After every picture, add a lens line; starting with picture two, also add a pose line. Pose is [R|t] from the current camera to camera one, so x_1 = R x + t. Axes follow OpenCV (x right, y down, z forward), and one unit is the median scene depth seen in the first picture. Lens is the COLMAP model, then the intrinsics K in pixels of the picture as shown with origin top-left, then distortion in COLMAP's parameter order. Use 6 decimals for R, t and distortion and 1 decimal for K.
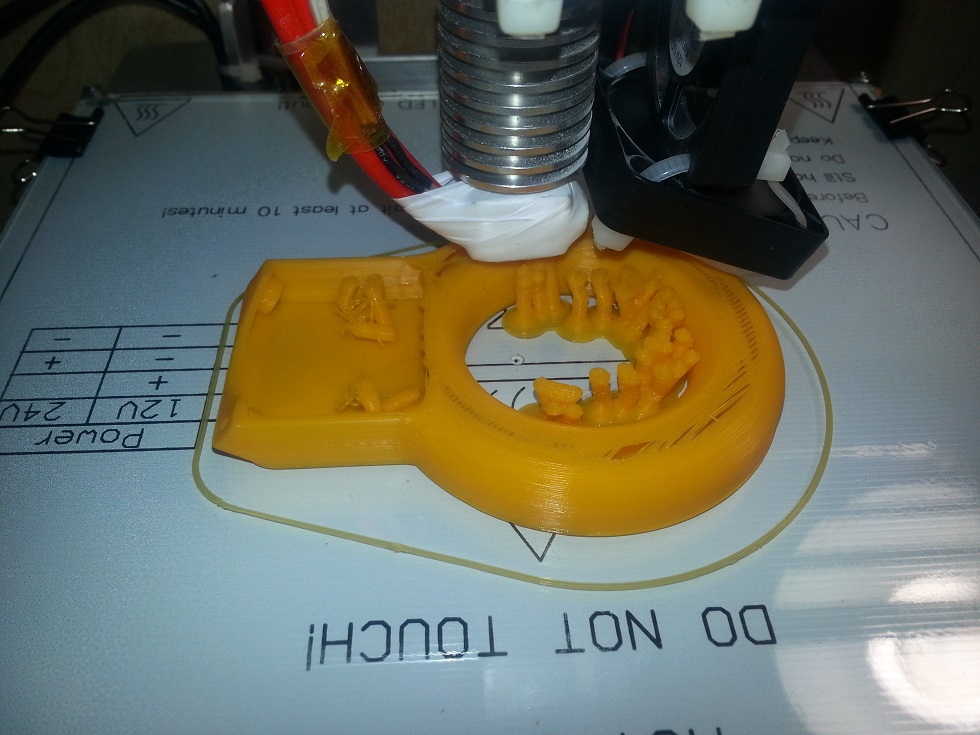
lens RADIAL K [[835.7, 0, 481.3], [0, 835.7, 368.2], [0, 0, 1]] dist [0.117924, -0.302689]
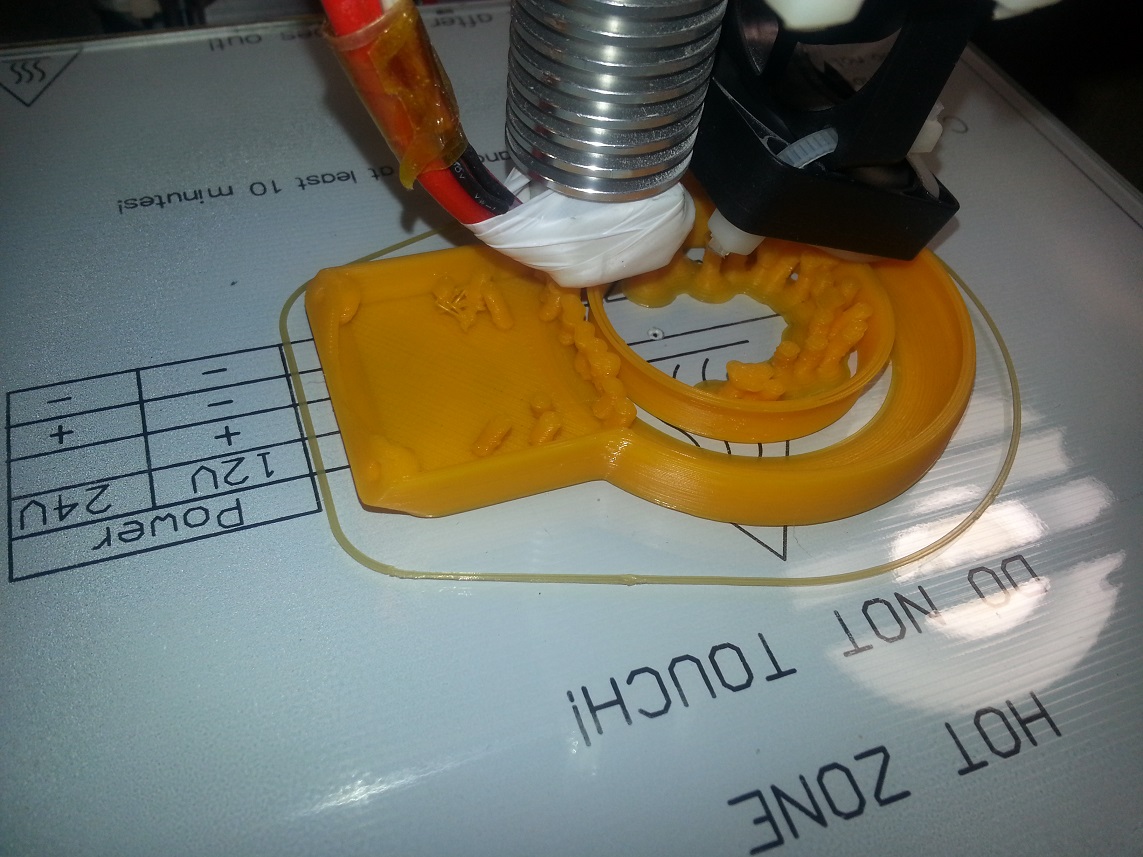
lens RADIAL K [[974.7, 0, 561.4], [0, 974.7, 429.3], [0, 0, 1]] dist [0.117924, -0.302689]
pose [[0.952880, -0.174165, 0.248366, -0.319672], [0.149485, 0.982038, 0.115136, -0.045091], [-0.263957, -0.072584, 0.961799, 0.084491]]
